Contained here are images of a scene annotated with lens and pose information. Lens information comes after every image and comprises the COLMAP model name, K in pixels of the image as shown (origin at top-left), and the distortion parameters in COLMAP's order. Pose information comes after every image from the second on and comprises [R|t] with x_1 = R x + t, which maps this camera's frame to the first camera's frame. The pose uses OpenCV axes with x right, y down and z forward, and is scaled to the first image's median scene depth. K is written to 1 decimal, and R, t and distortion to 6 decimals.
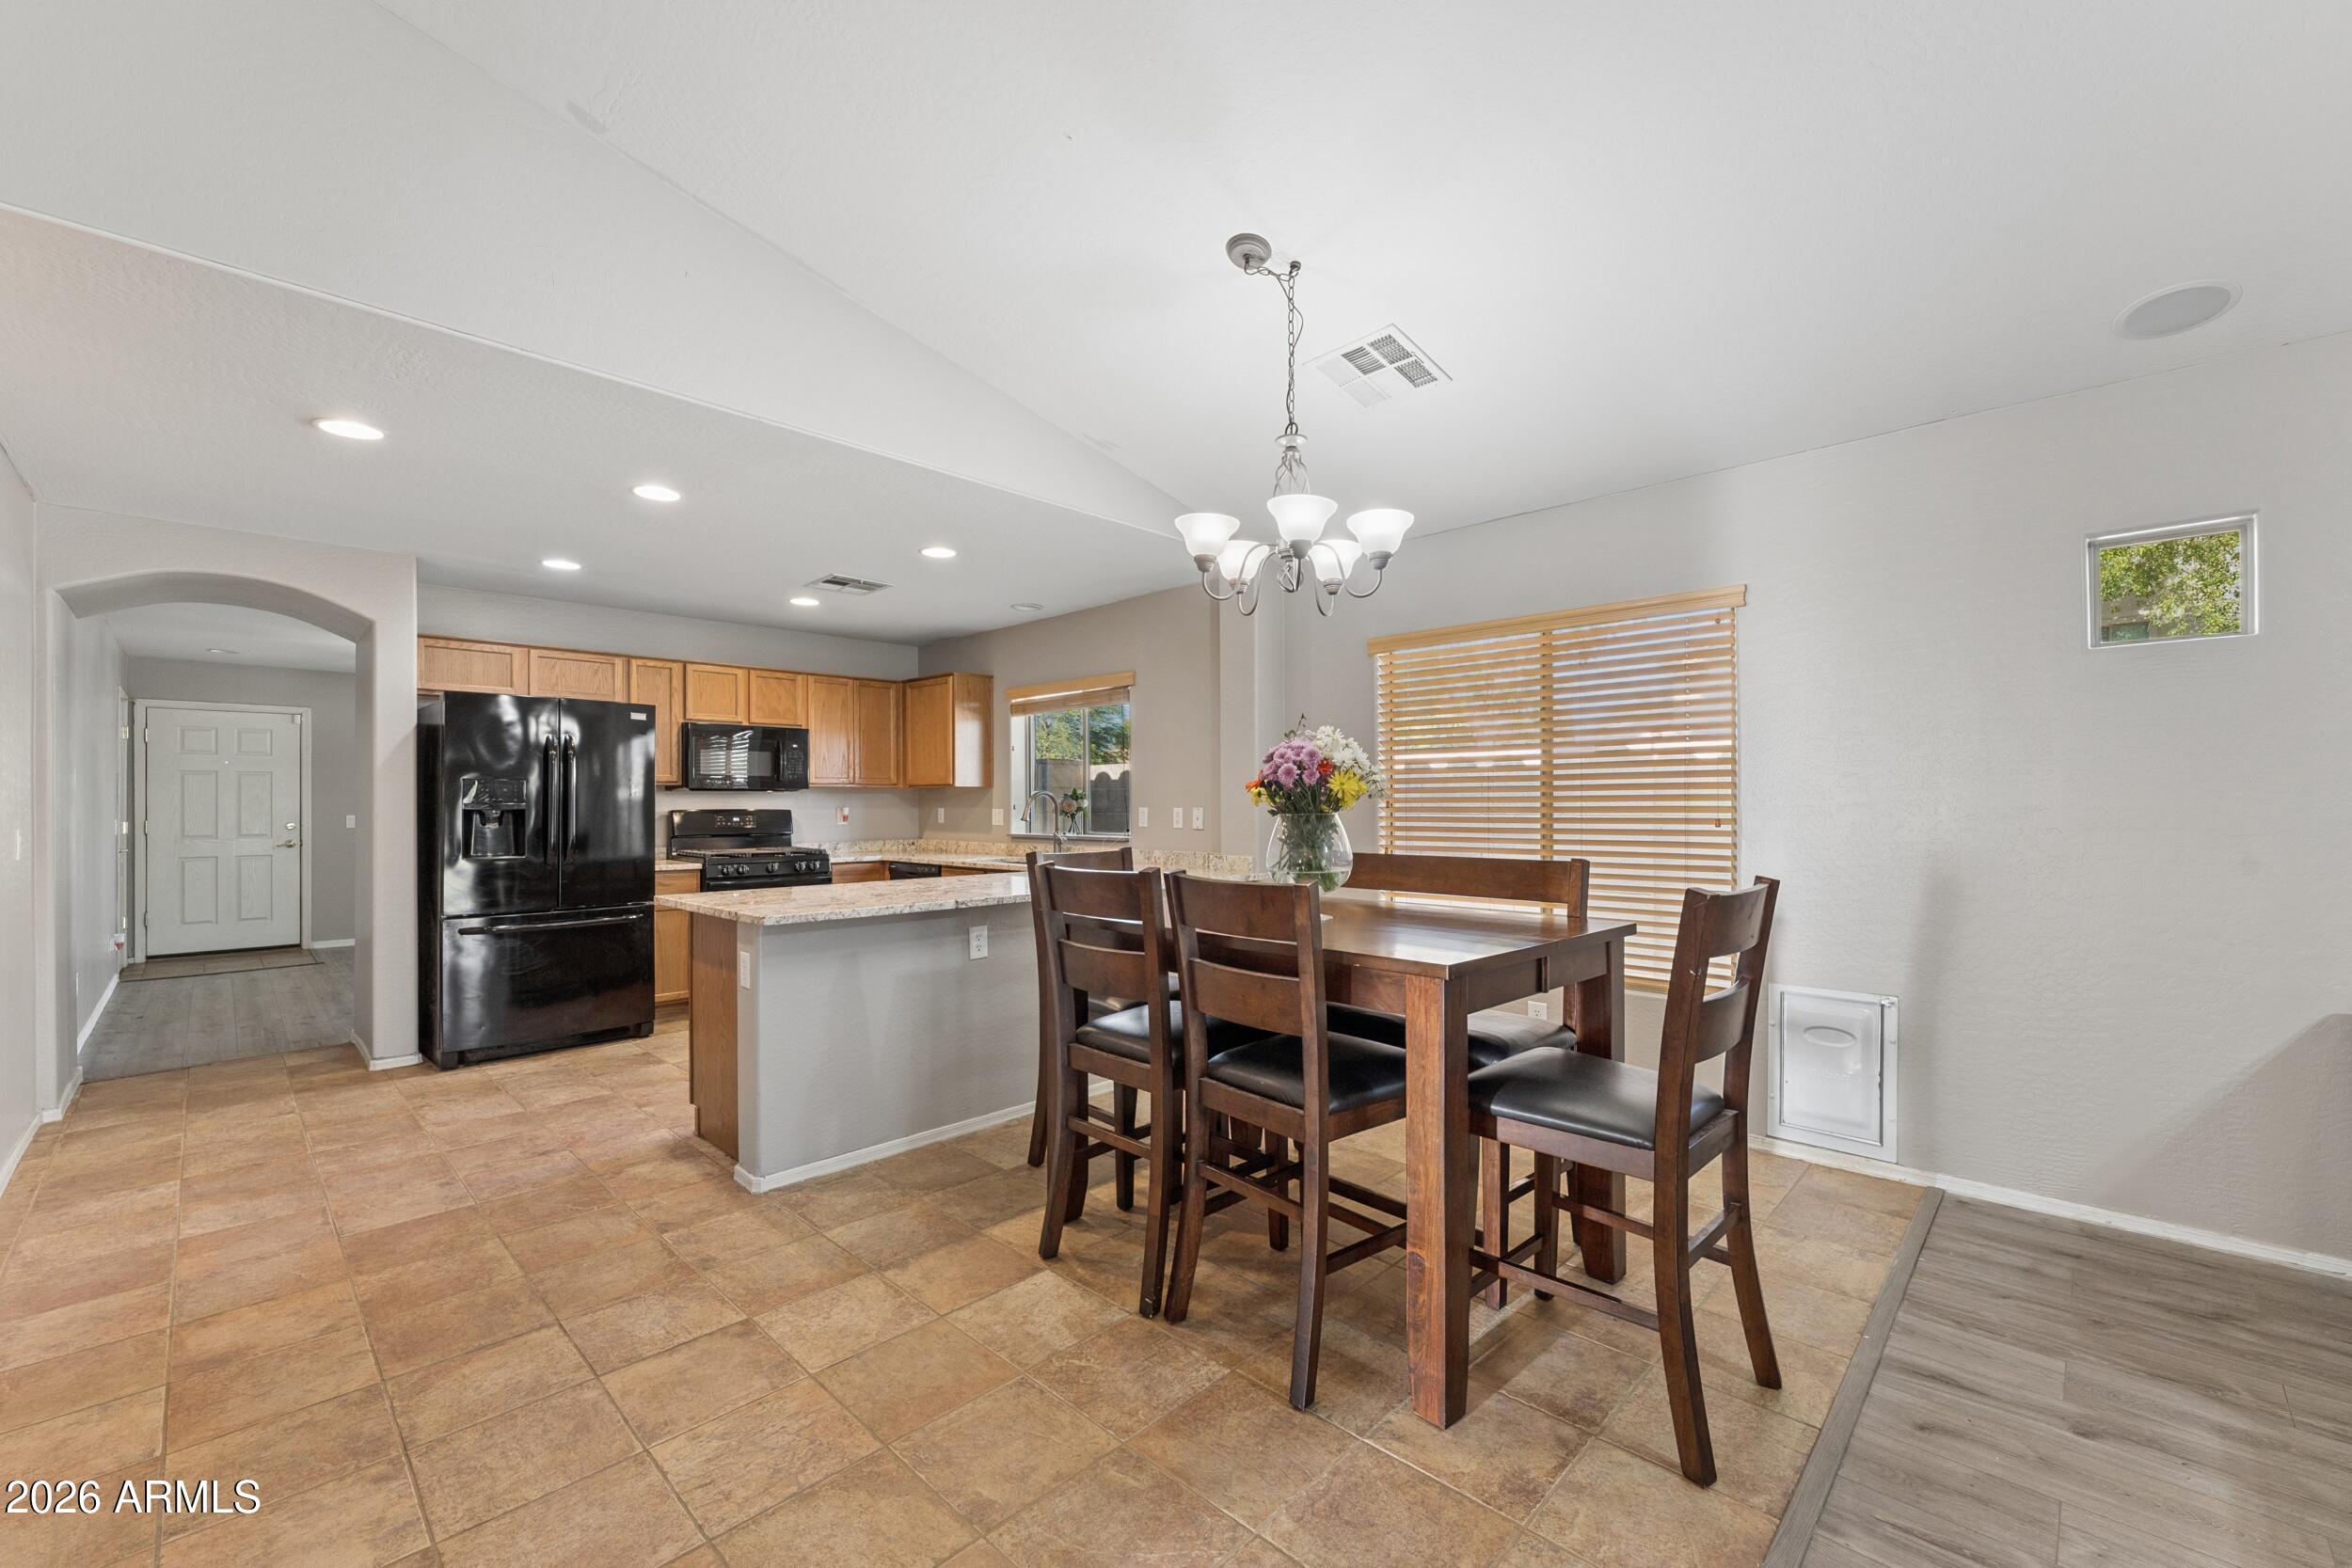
lens RADIAL K [[951.7, 0, 1187.9], [0, 951.7, 796.6], [0, 0, 1]] dist [-0.000486, -0.000830]
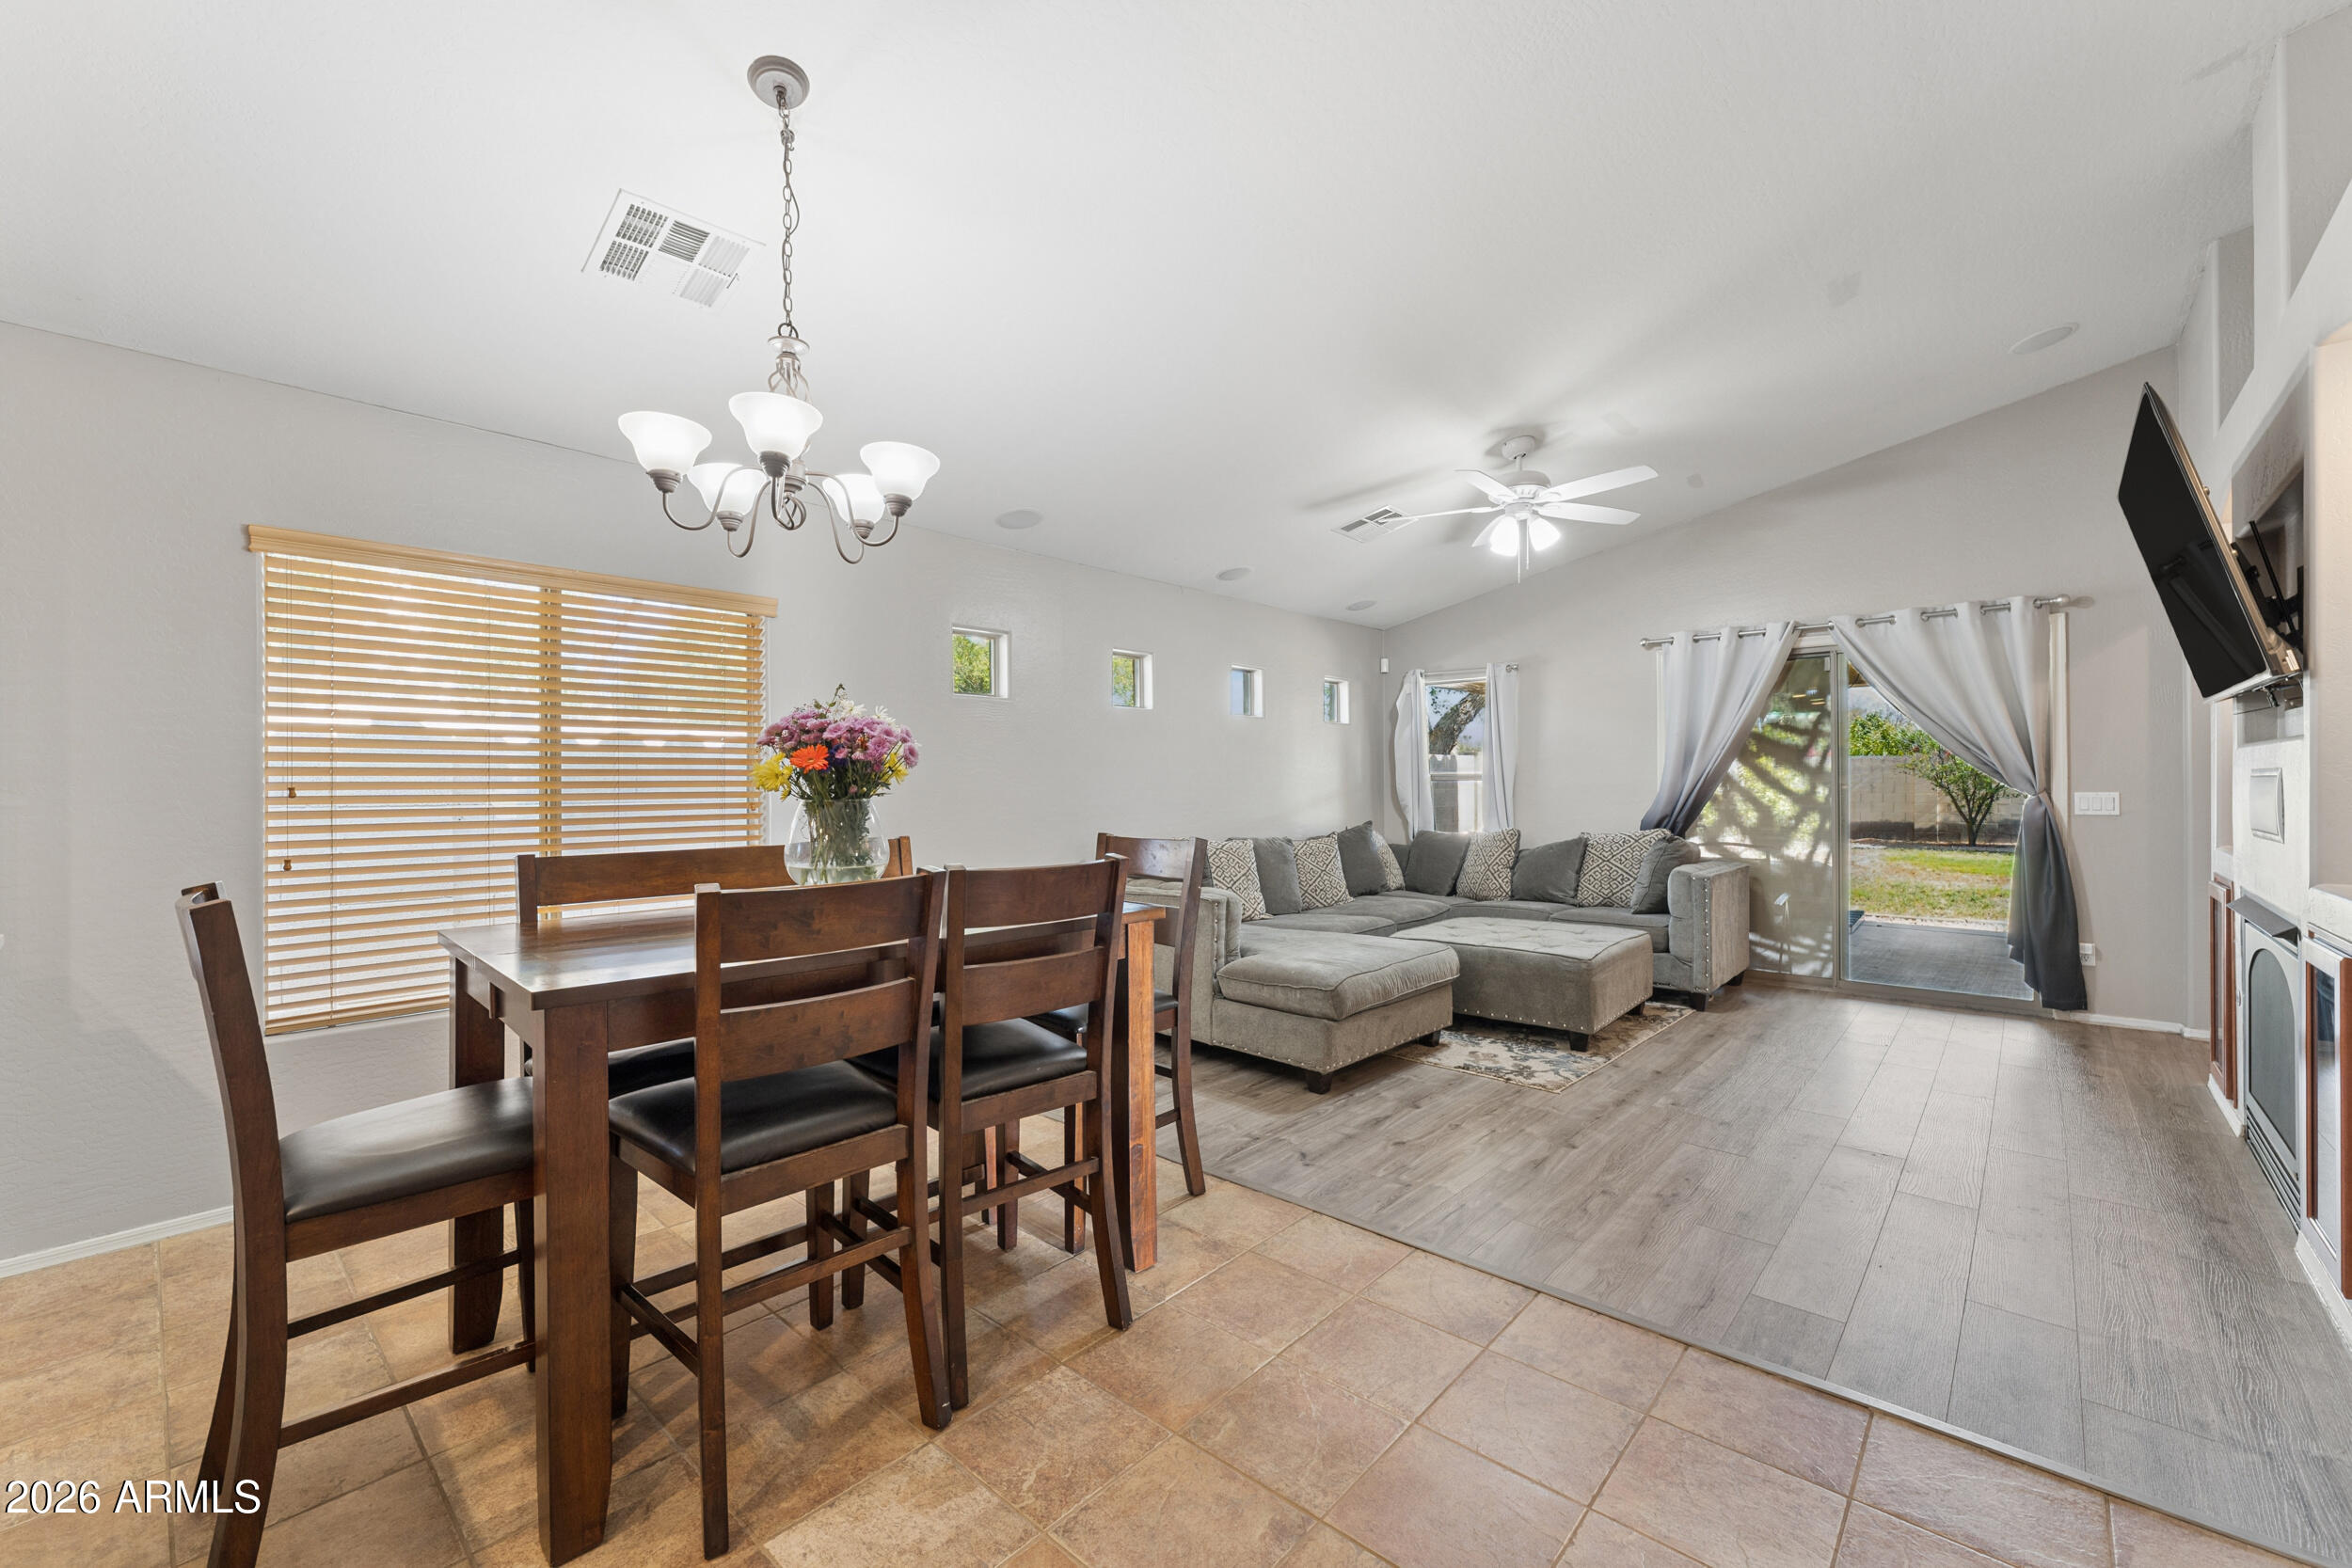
lens RADIAL K [[951.7, 0, 1149.2], [0, 951.7, 781.5], [0, 0, 1]] dist [-0.000486, -0.000830]
pose [[-0.022086, 0.007423, 0.999729, -0.415040], [-0.001860, 0.999970, -0.007466, 0.003940], [-0.999754, -0.002025, -0.022071, 0.411102]]
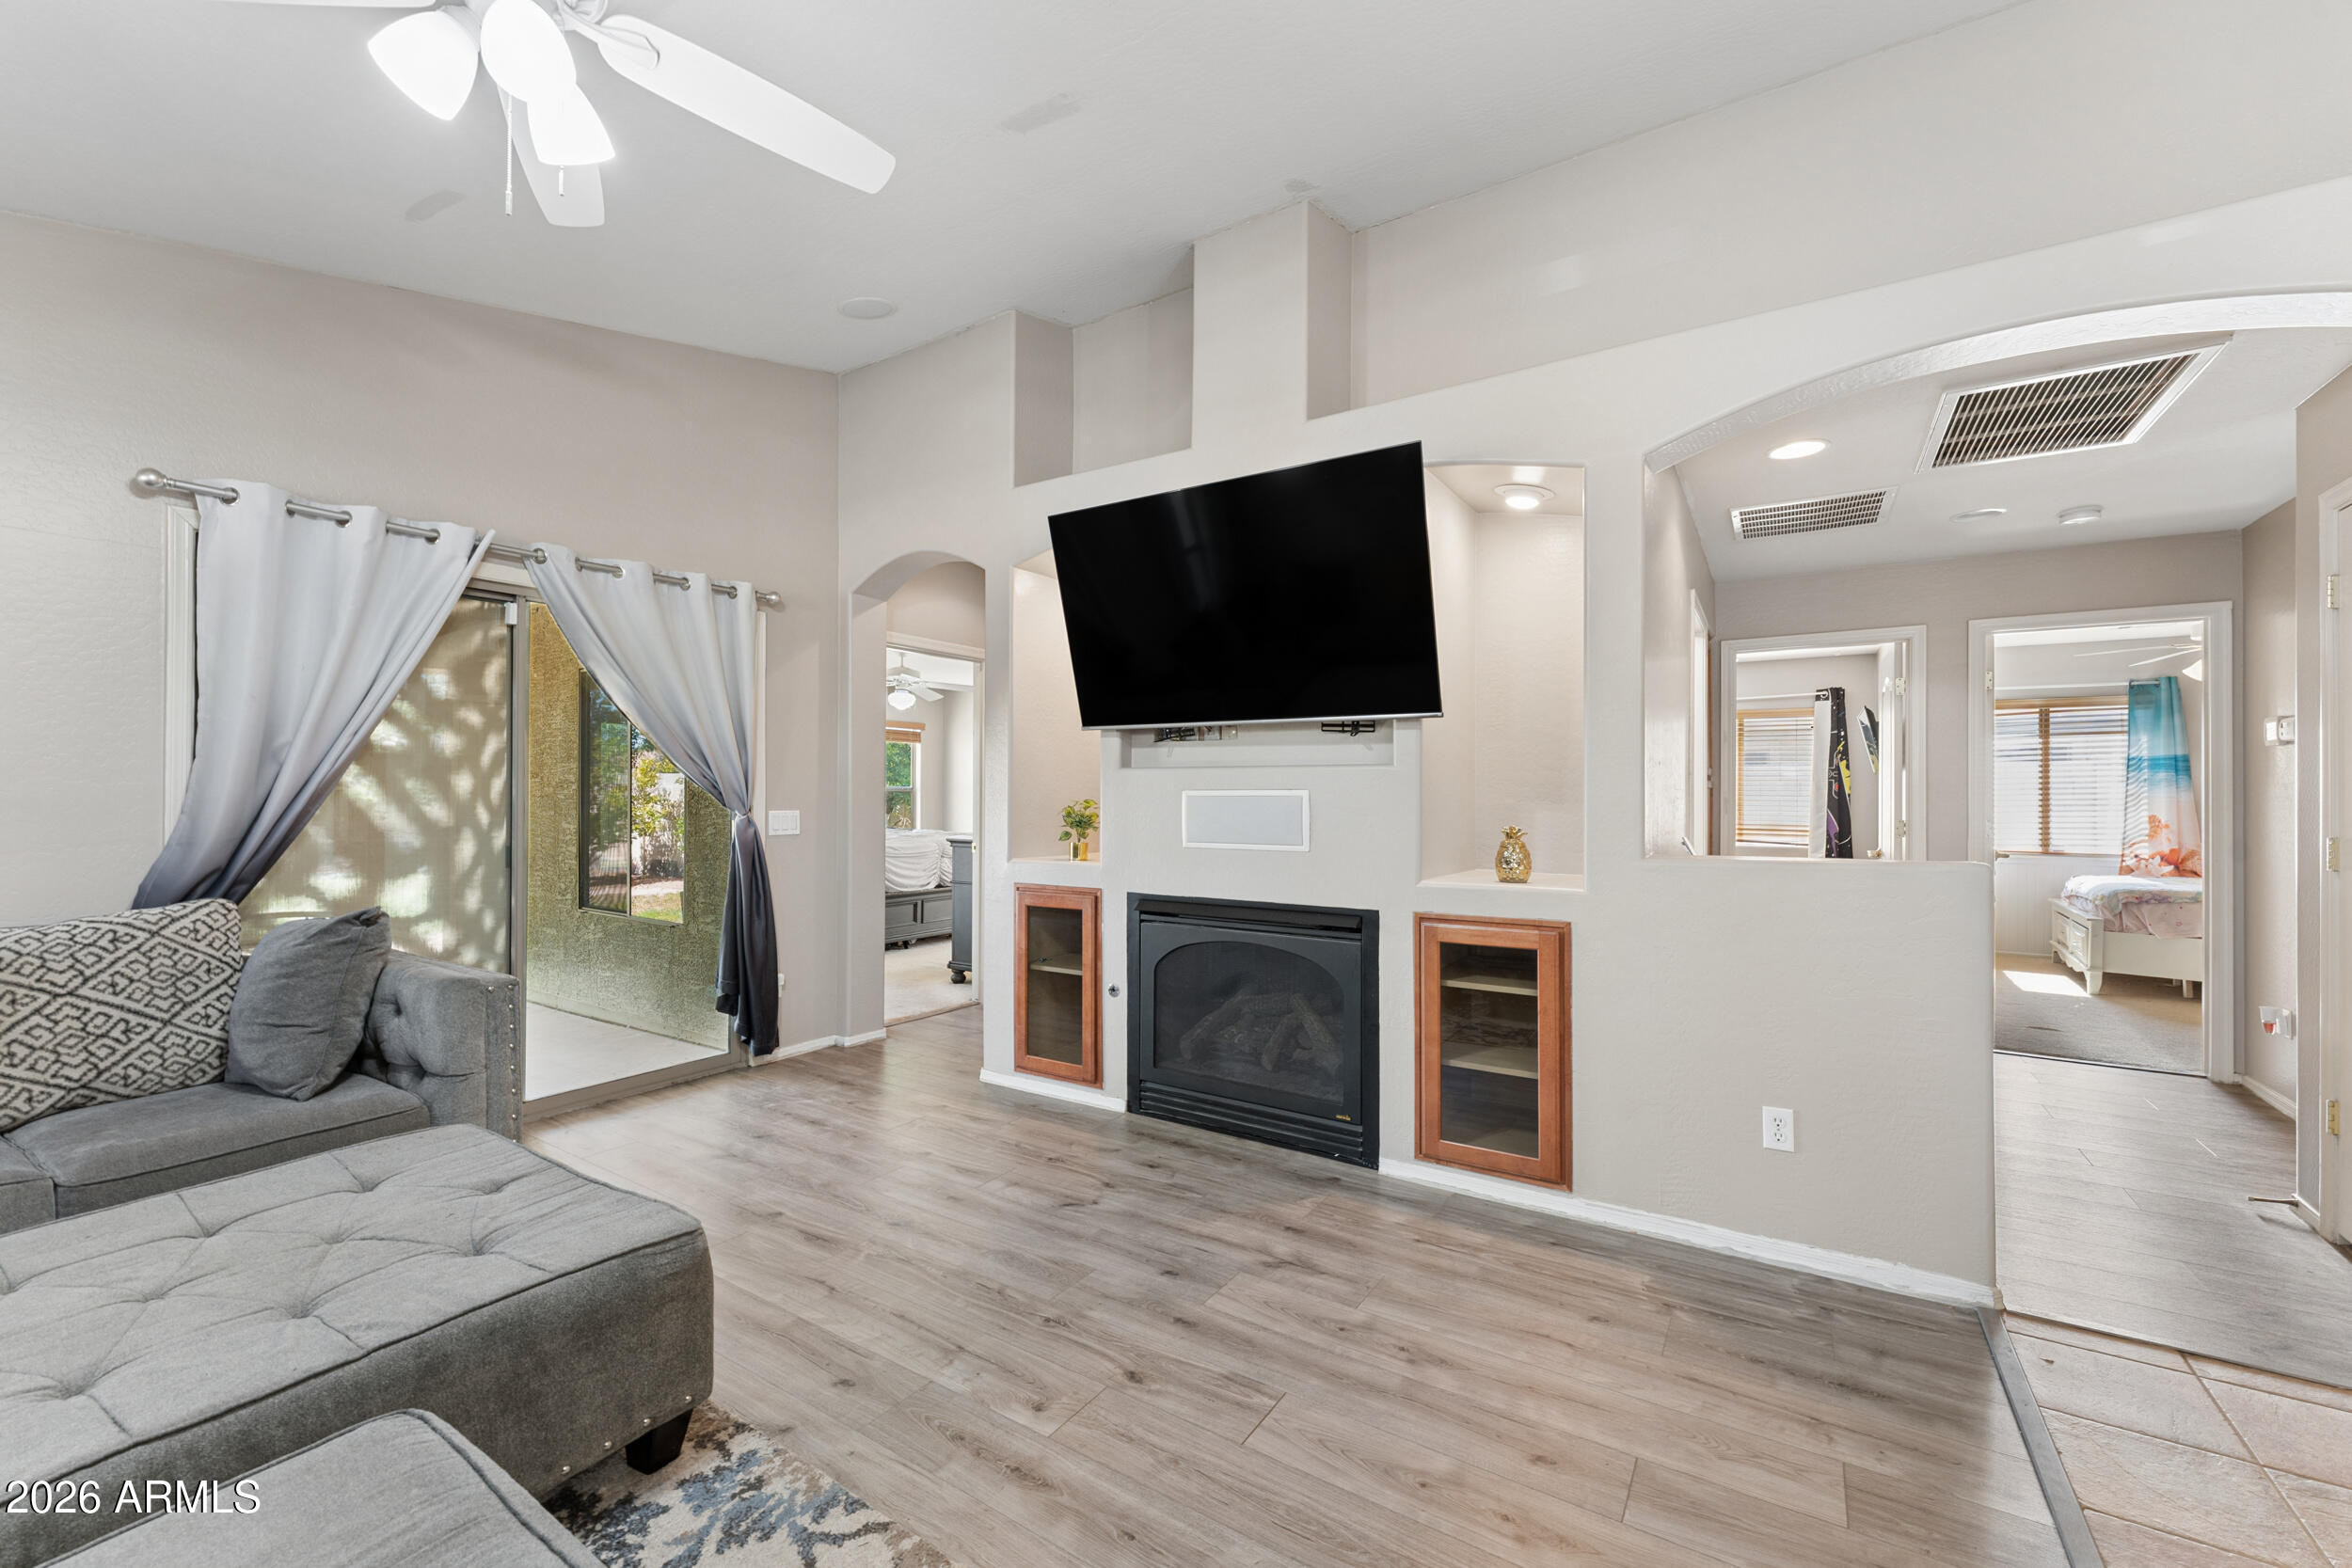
lens RADIAL K [[951.7, 0, 1199.0], [0, 951.7, 789.1], [0, 0, 1]] dist [-0.000486, -0.000830]
pose [[-0.979121, 0.001222, -0.203276, 0.371571], [0.004061, 0.999900, -0.013550, -0.001190], [0.203239, -0.014093, -0.979028, 0.386477]]
